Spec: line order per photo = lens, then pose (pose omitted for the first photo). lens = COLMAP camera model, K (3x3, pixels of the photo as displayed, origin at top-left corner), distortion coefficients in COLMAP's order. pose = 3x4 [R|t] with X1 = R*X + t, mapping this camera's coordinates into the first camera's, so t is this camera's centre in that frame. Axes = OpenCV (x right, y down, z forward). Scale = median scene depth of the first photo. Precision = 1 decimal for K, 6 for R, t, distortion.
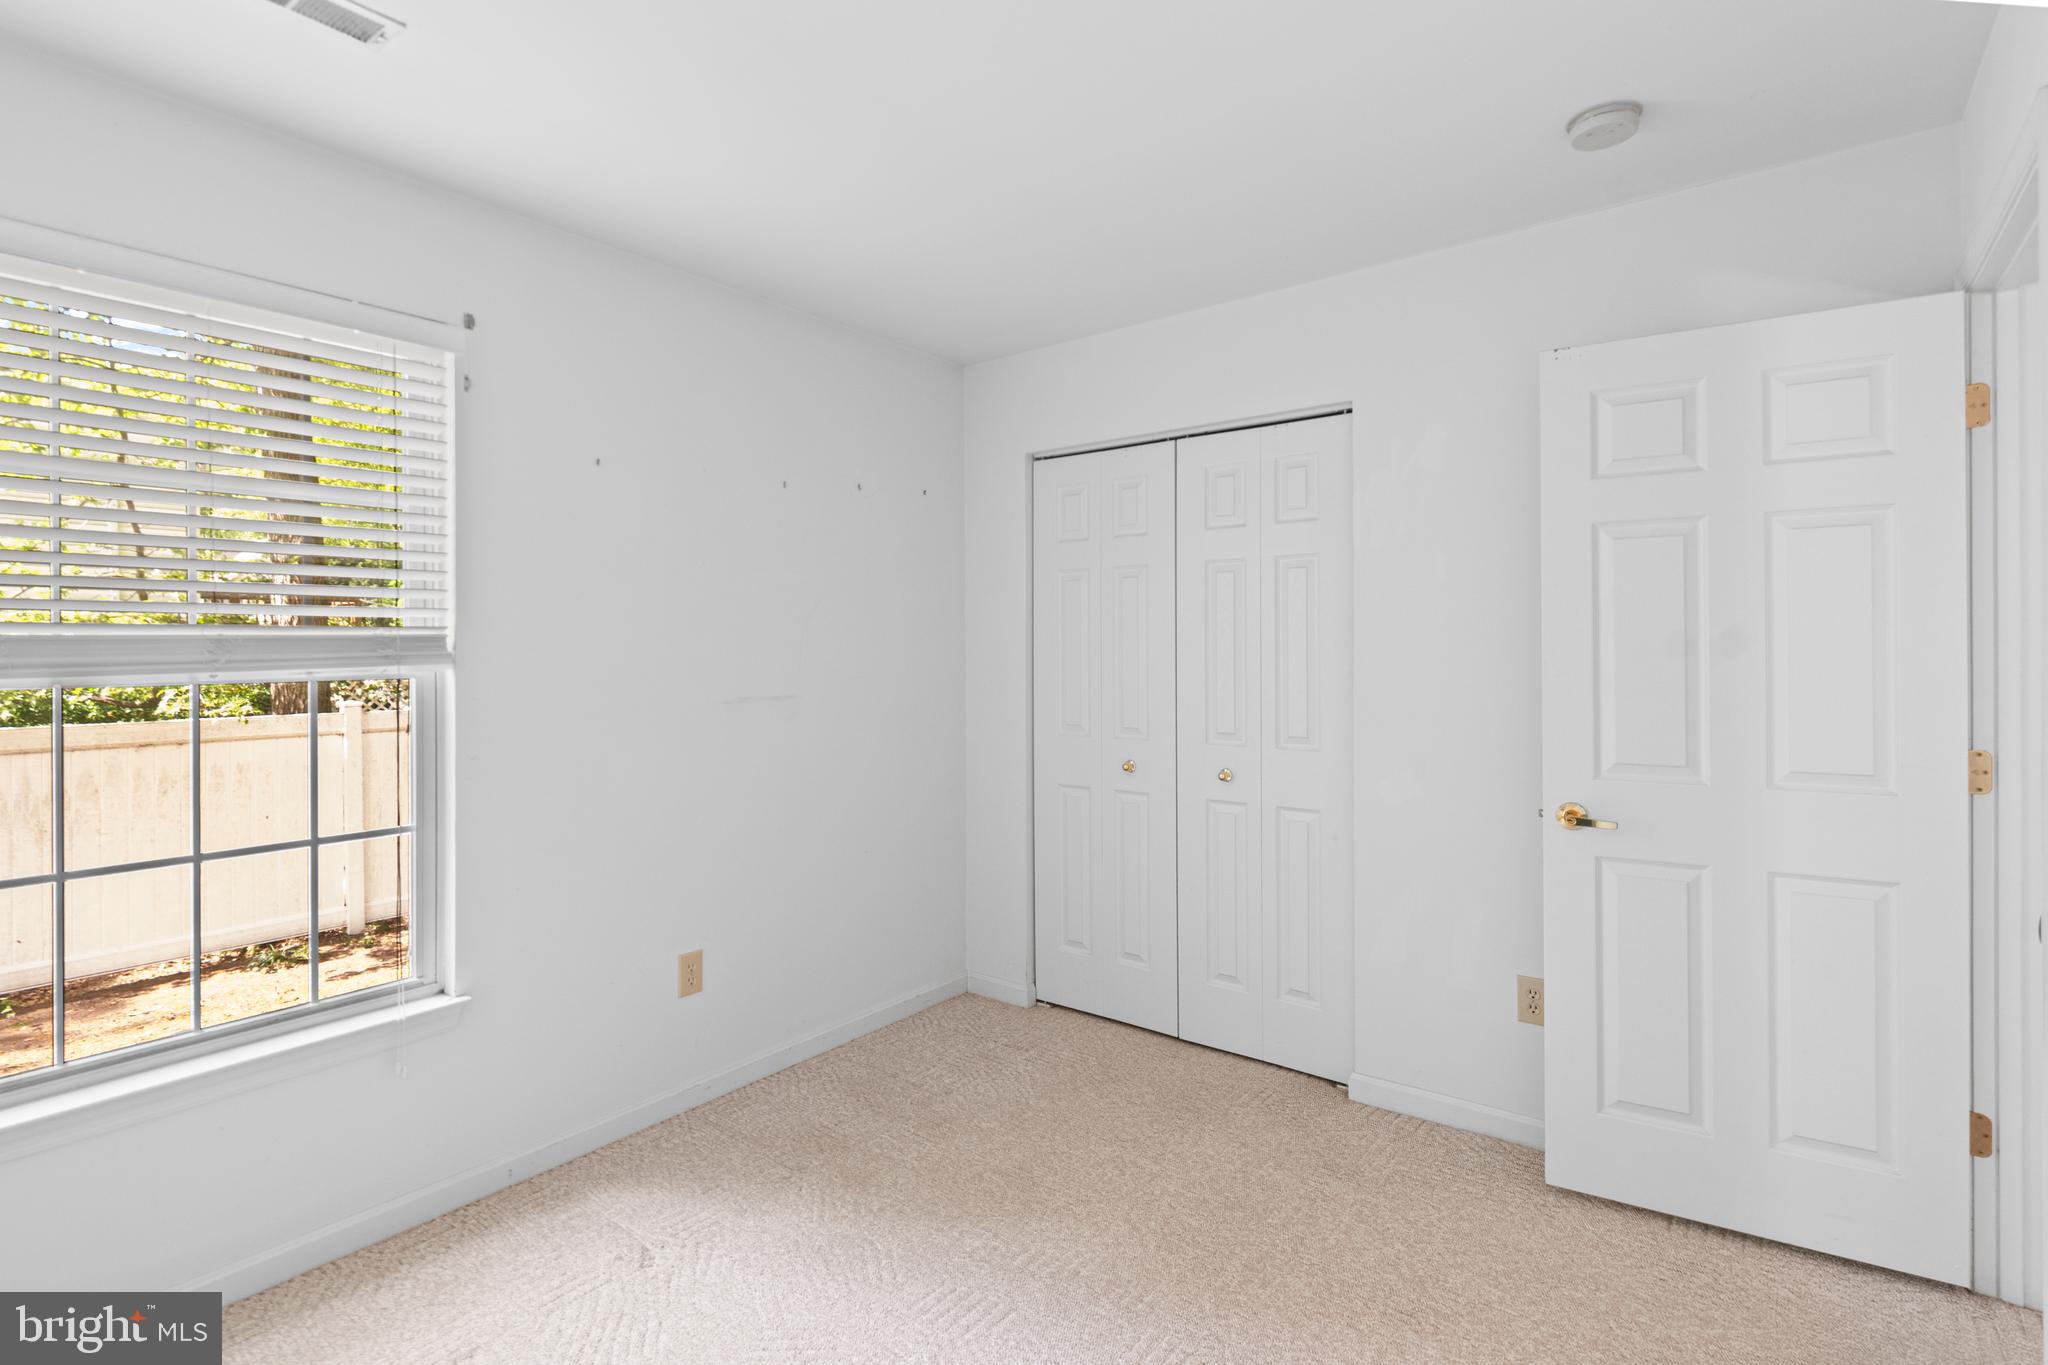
lens RADIAL K [[977.3, 0, 1031.9], [0, 977.3, 642.2], [0, 0, 1]] dist [-0.000307, -0.001256]
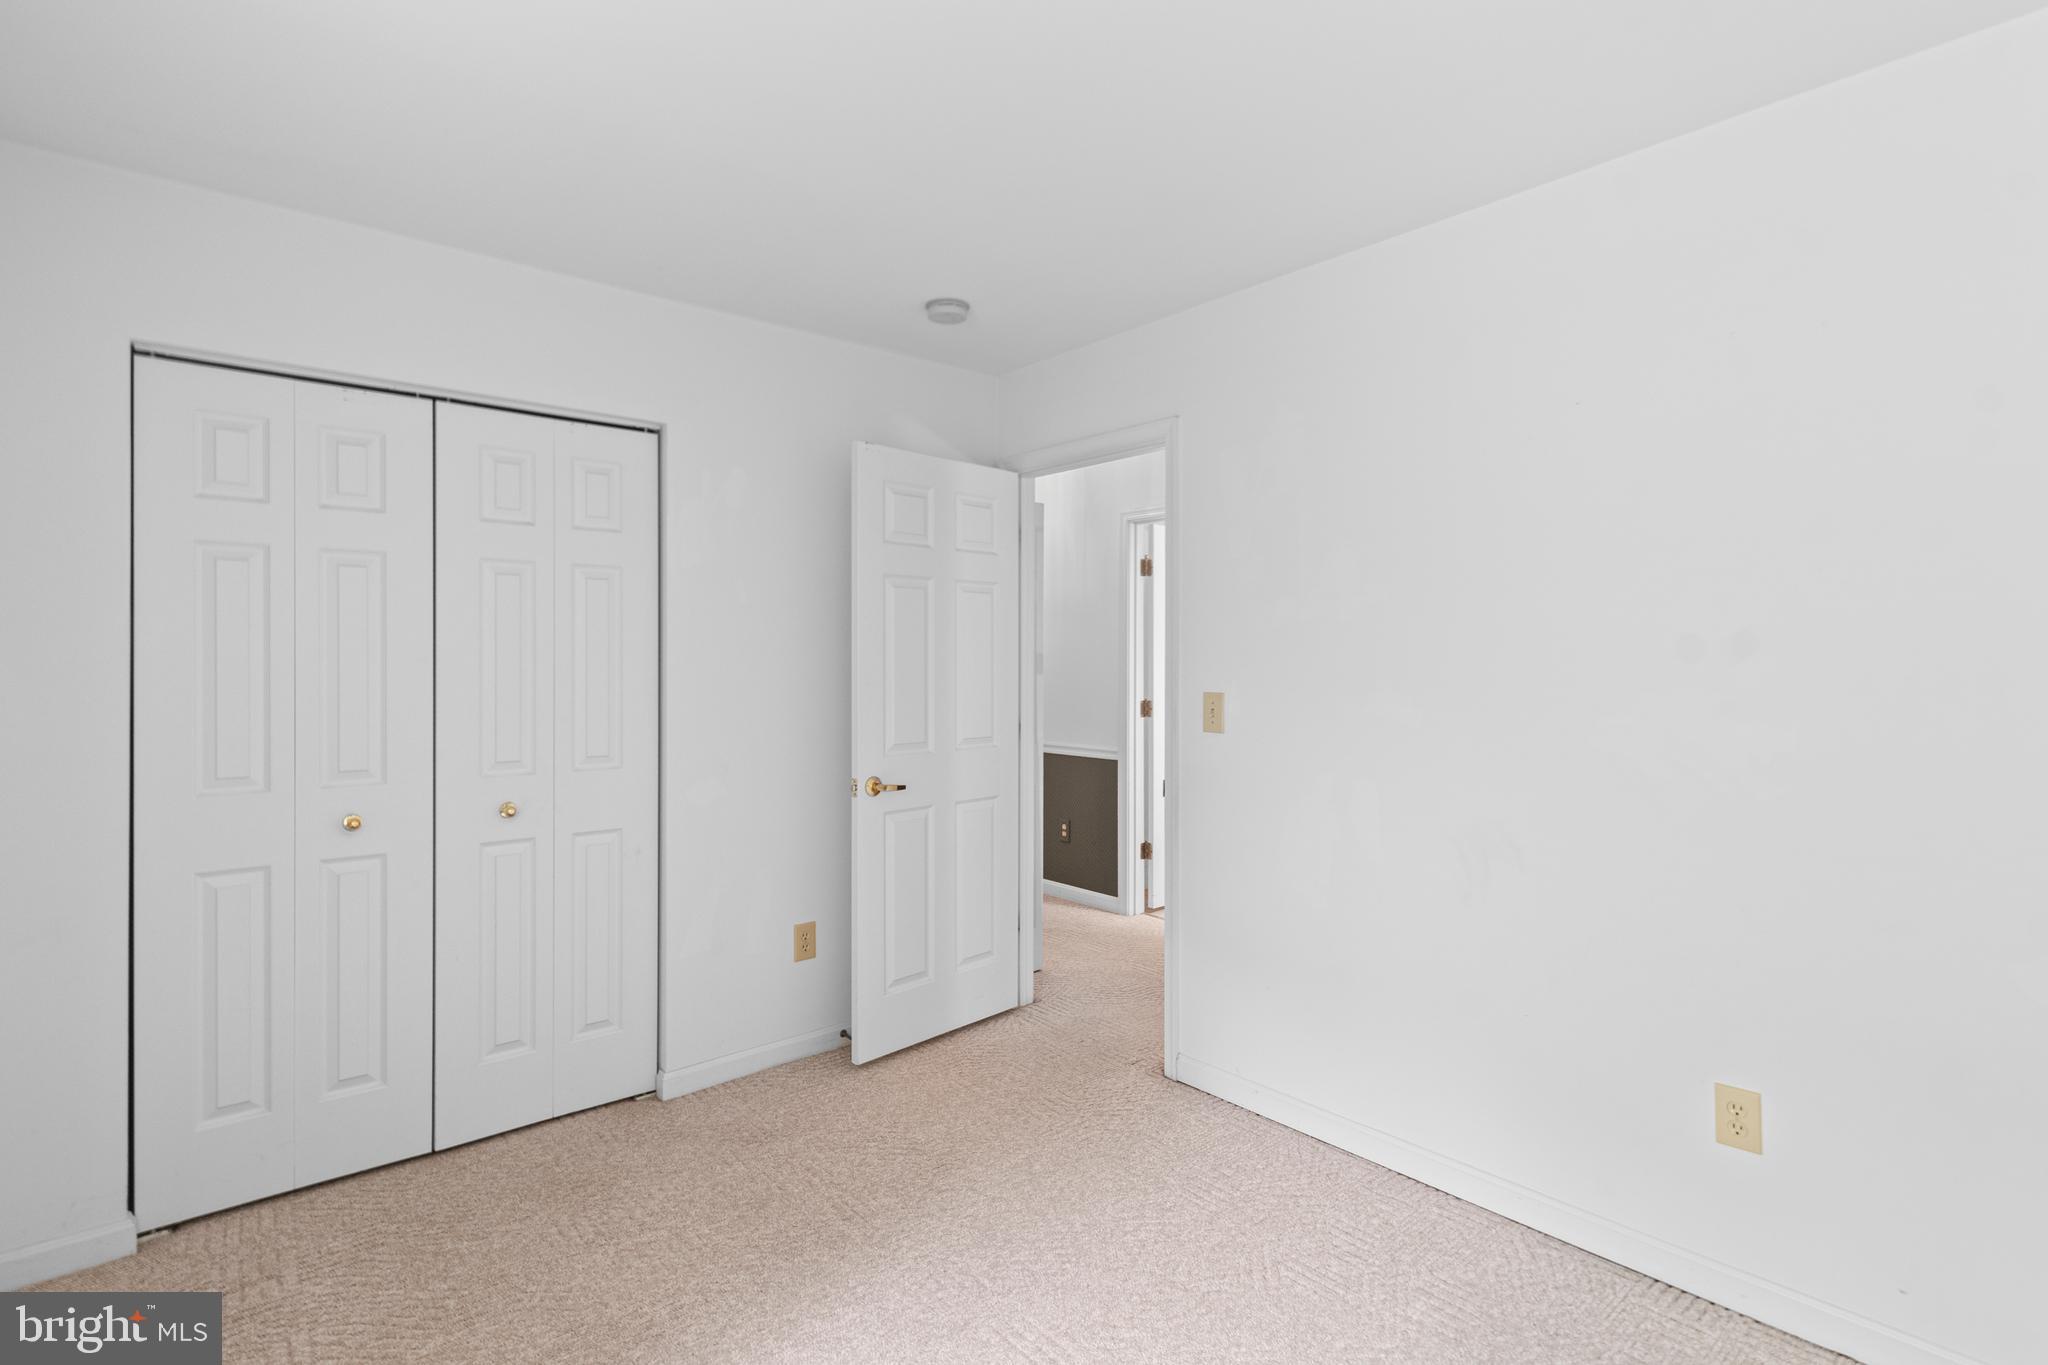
lens RADIAL K [[977.3, 0, 1031.9], [0, 977.3, 642.2], [0, 0, 1]] dist [-0.000307, -0.001256]
pose [[0.199921, 0.016219, 0.979678, -0.608187], [-0.013759, 0.999811, -0.013745, -0.007112], [-0.979715, -0.010732, 0.200106, 0.414013]]
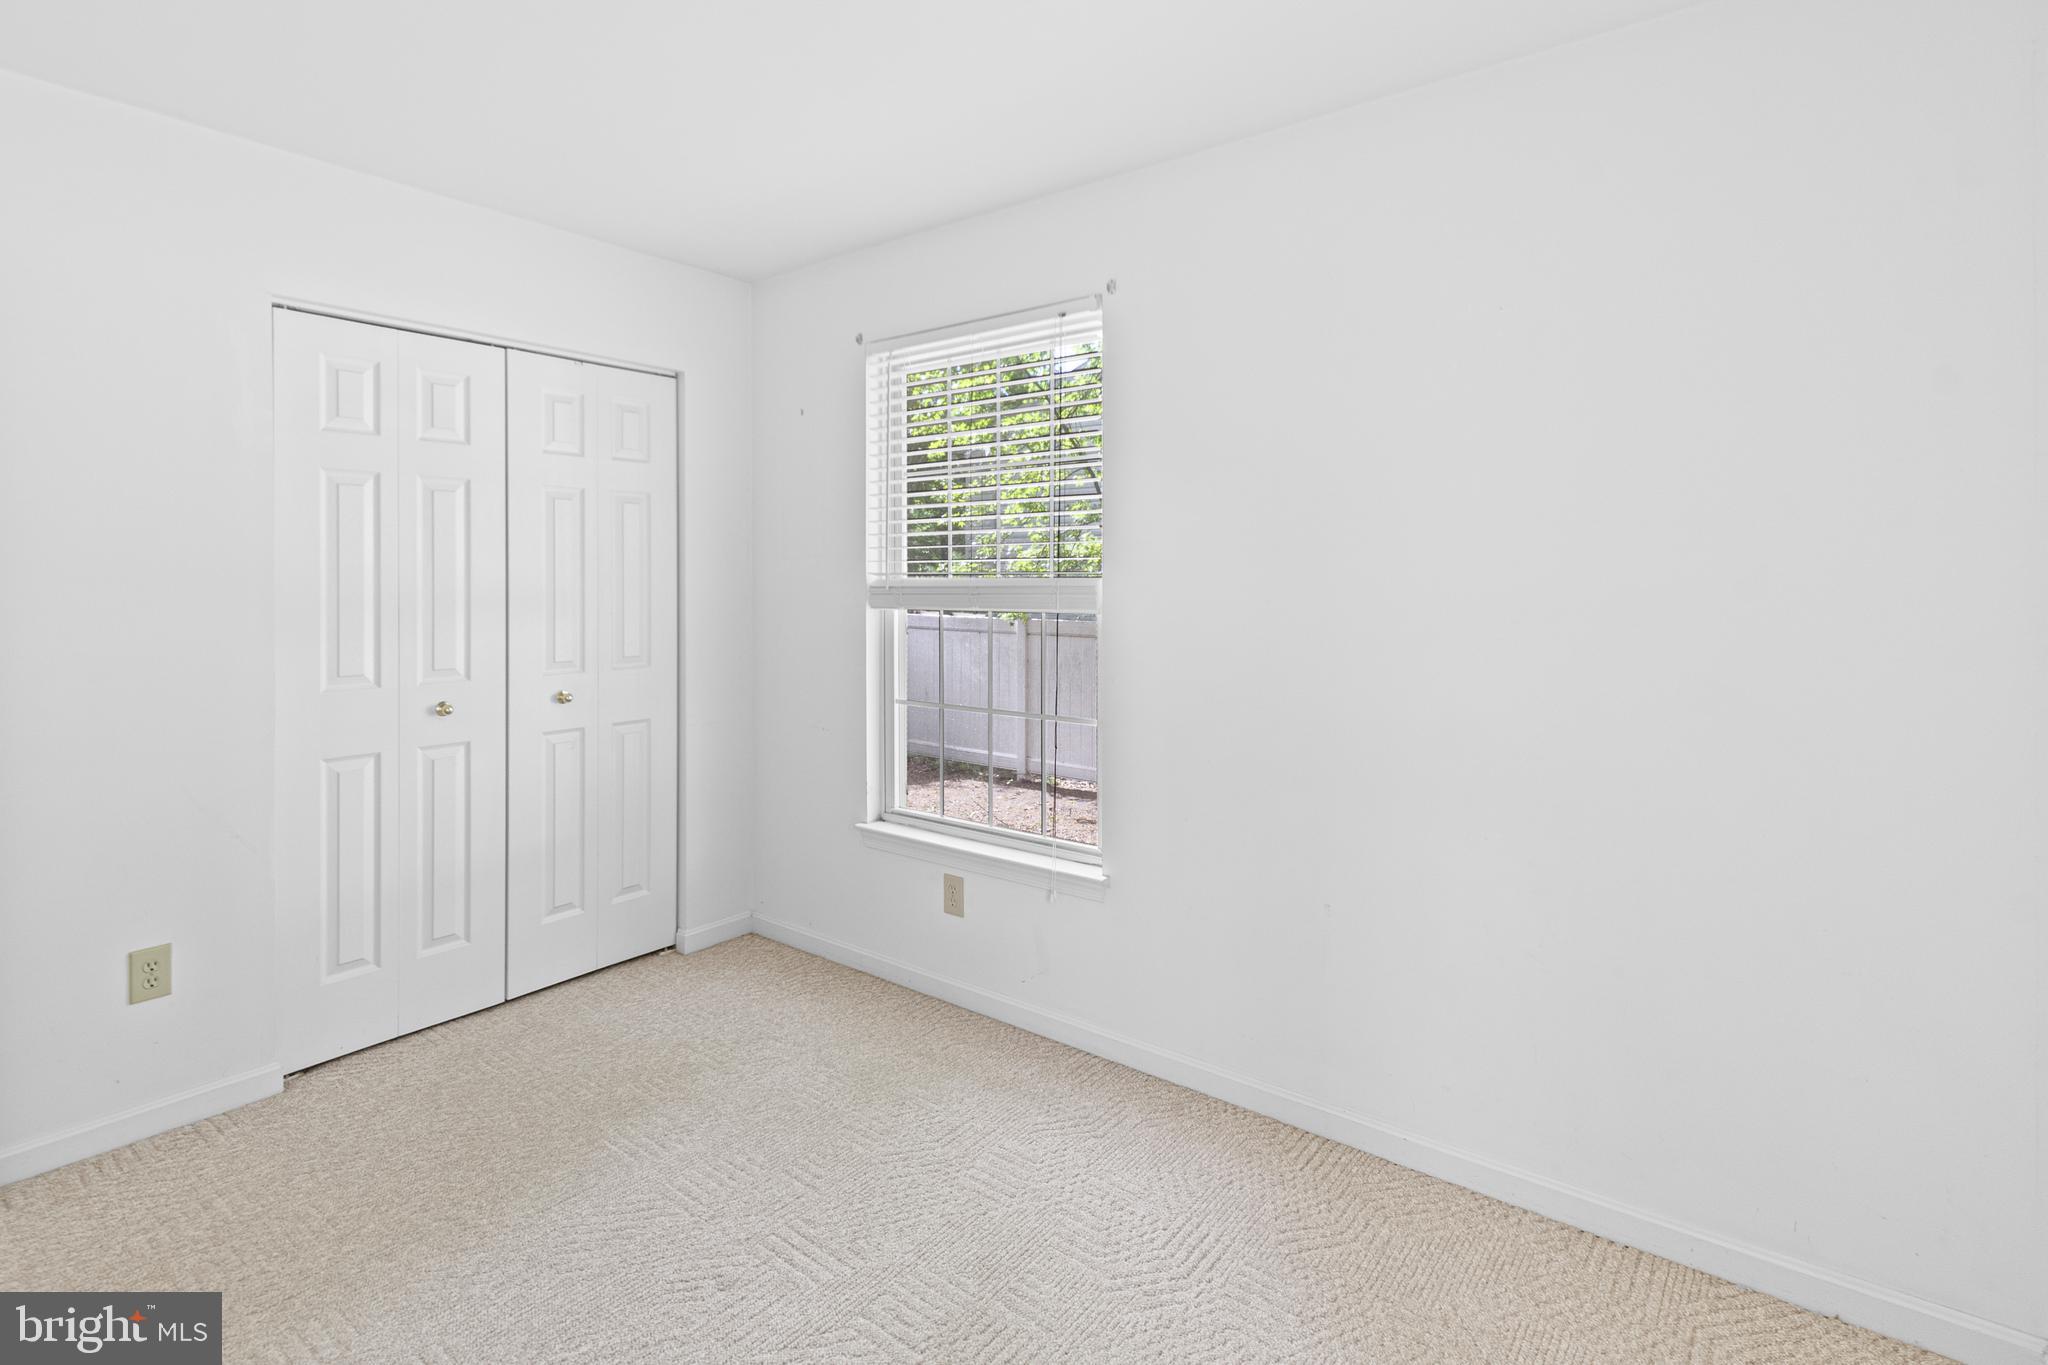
lens RADIAL K [[906.4, 0, 1022.0], [0, 906.4, 538.7], [0, 0, 1]] dist [0.000512, 0.000120]
pose [[0.037555, 0.035514, 0.998663, -0.777949], [-0.014517, 0.999282, -0.034990, -0.006206], [-0.999189, -0.013184, 0.038044, 0.546645]]
